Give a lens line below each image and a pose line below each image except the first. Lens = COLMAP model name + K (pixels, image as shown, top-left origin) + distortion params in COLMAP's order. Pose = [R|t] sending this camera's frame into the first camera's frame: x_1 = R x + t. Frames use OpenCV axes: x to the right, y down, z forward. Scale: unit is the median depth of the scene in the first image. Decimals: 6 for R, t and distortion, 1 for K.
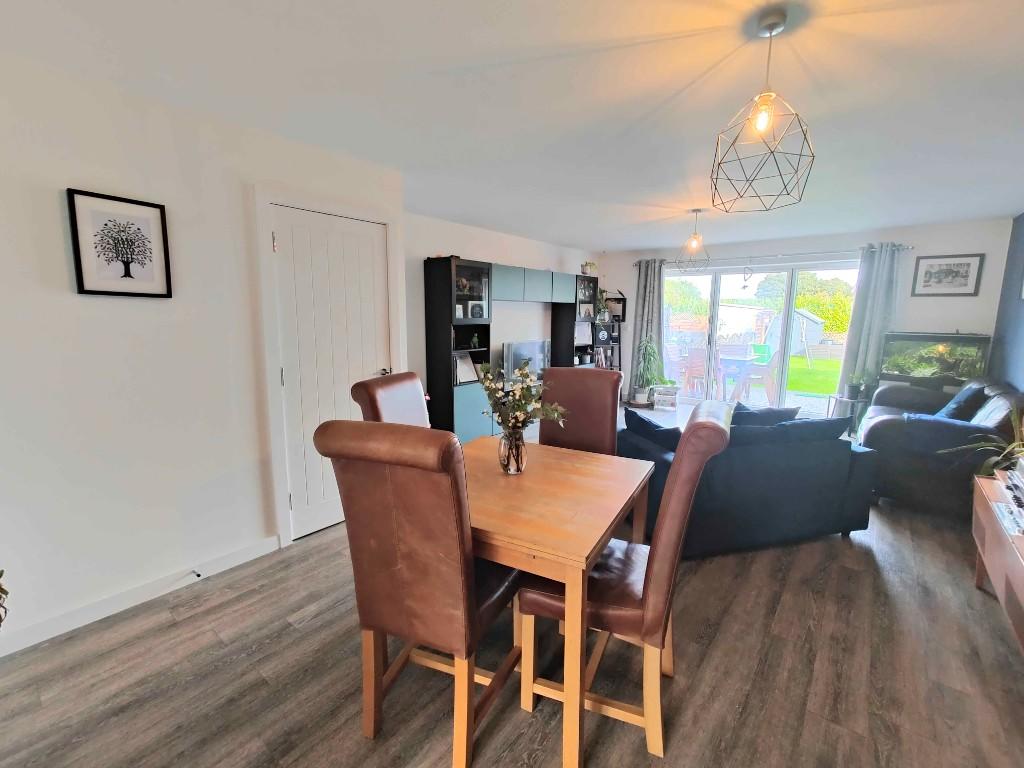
lens RADIAL K [[451.7, 0, 509.8], [0, 451.7, 378.4], [0, 0, 1]] dist [0.002730, 0.000235]
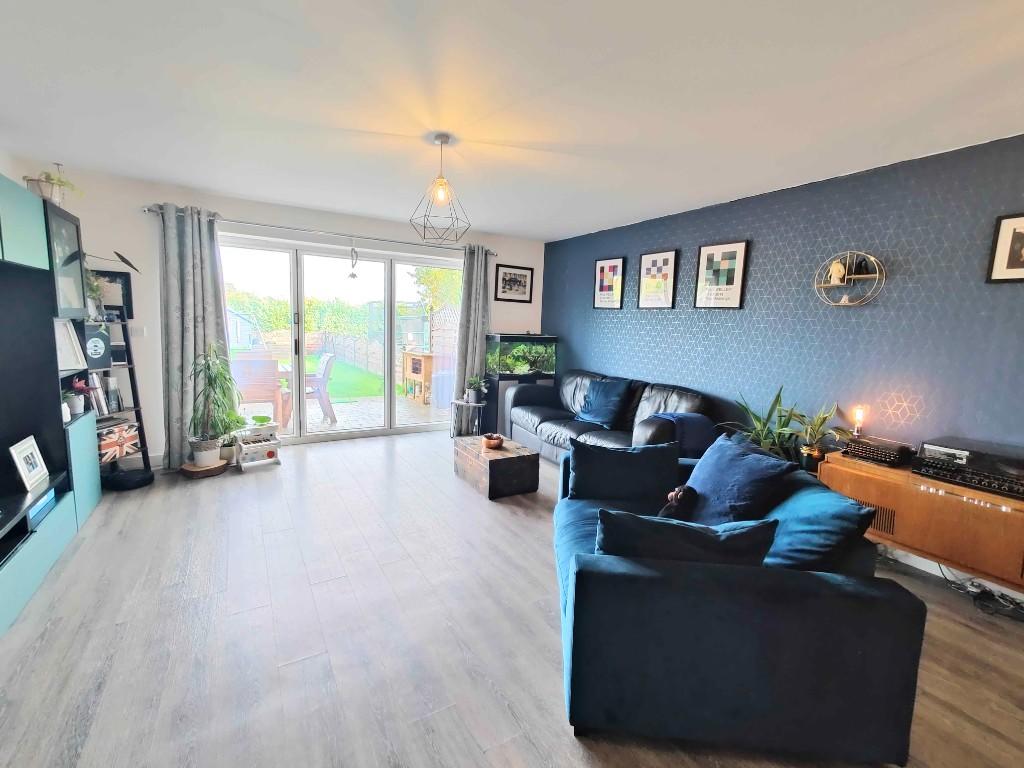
lens RADIAL K [[451.7, 0, 509.8], [0, 451.7, 378.4], [0, 0, 1]] dist [0.002730, 0.000235]
pose [[0.341735, -0.107533, 0.933624, -0.101604], [0.105281, 0.991559, 0.075670, -0.061902], [-0.933881, 0.072434, 0.350172, 0.500213]]
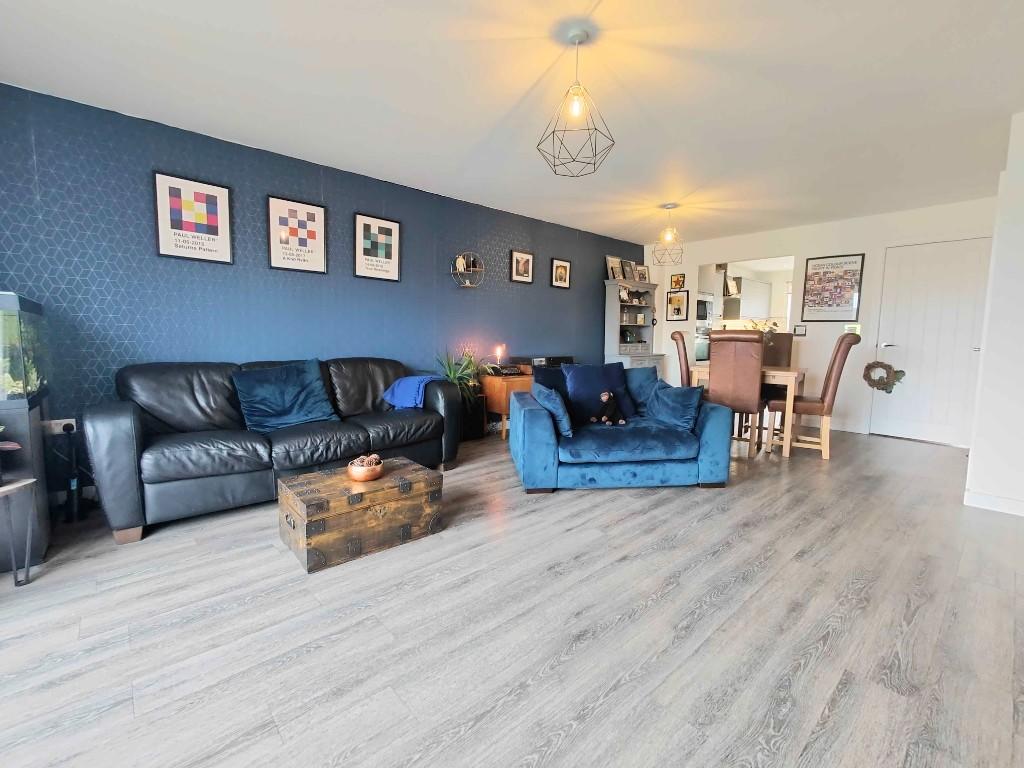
lens RADIAL K [[451.7, 0, 509.8], [0, 451.7, 378.4], [0, 0, 1]] dist [0.002730, 0.000235]
pose [[-0.988160, -0.032512, 0.149943, 0.275931], [0.004697, 0.970422, 0.241369, -0.096377], [-0.153356, 0.239216, -0.958779, 1.056464]]
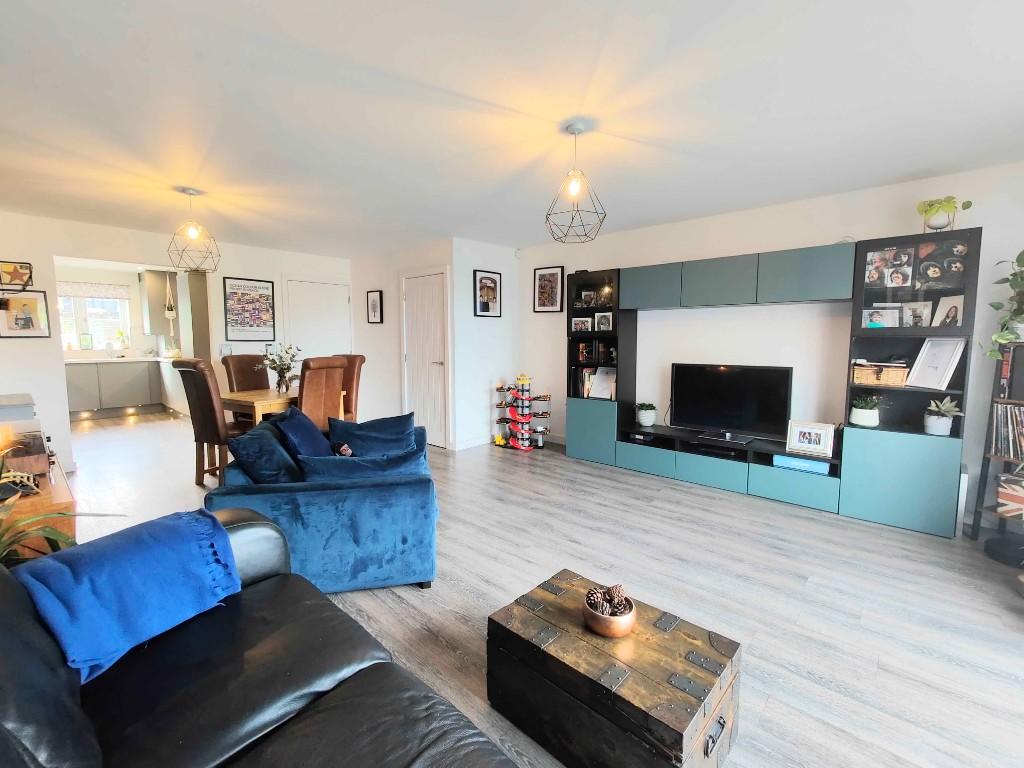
lens RADIAL K [[447.2, 0, 513.0], [0, 447.2, 380.1], [0, 0, 1]] dist [0.008227, 0.000147]
pose [[-0.049848, 0.090795, -0.994621, 0.675079], [-0.142832, 0.984975, 0.097072, -0.075947], [0.988491, 0.146903, -0.036130, 0.678549]]
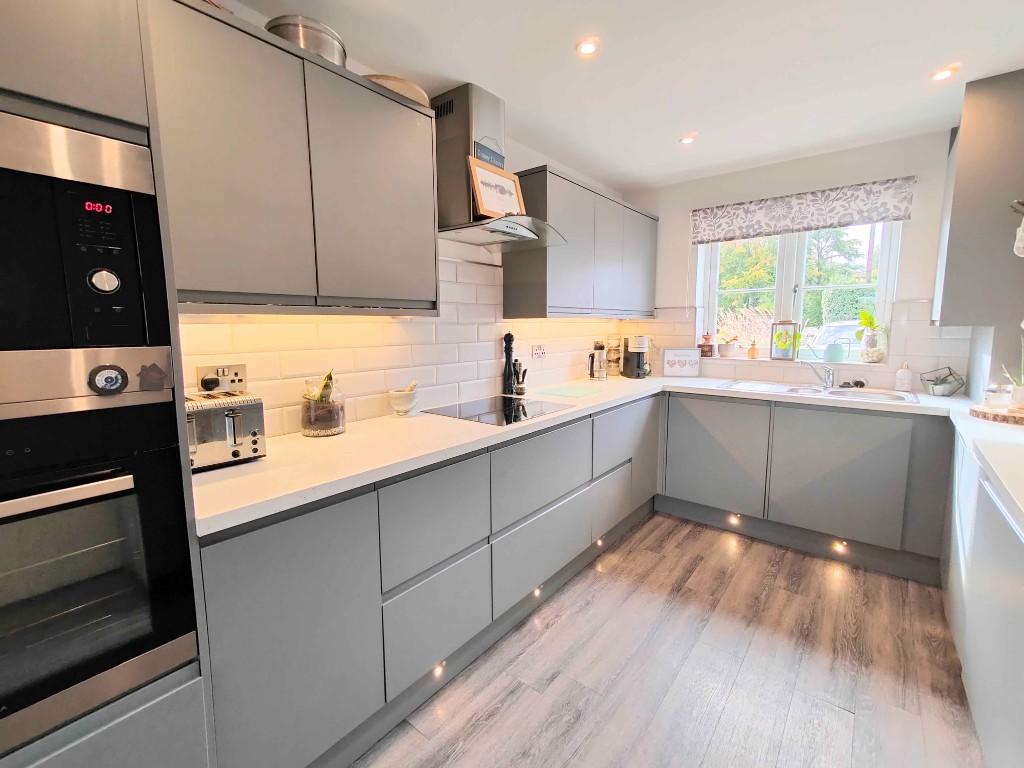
lens RADIAL K [[451.7, 0, 509.8], [0, 451.7, 378.4], [0, 0, 1]] dist [0.002730, 0.000235]
pose [[-0.999881, -0.003203, 0.015068, -0.154910], [0.000838, 0.965394, 0.260794, 0.008165], [-0.015382, 0.260776, -0.965277, 0.013612]]
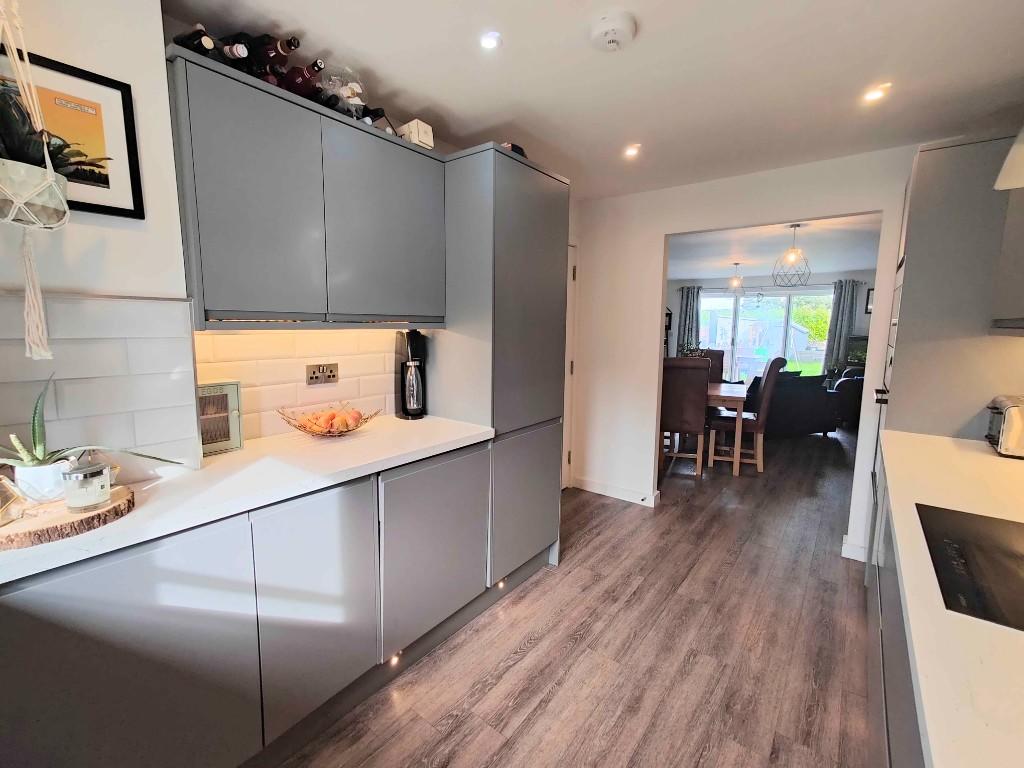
lens RADIAL K [[451.7, 0, 509.8], [0, 451.7, 378.4], [0, 0, 1]] dist [0.002730, 0.000235]
pose [[0.999719, 0.000121, 0.023684, -0.325687], [0.000394, 0.999764, -0.021741, 0.065278], [-0.023681, 0.021744, 0.999483, -0.453738]]
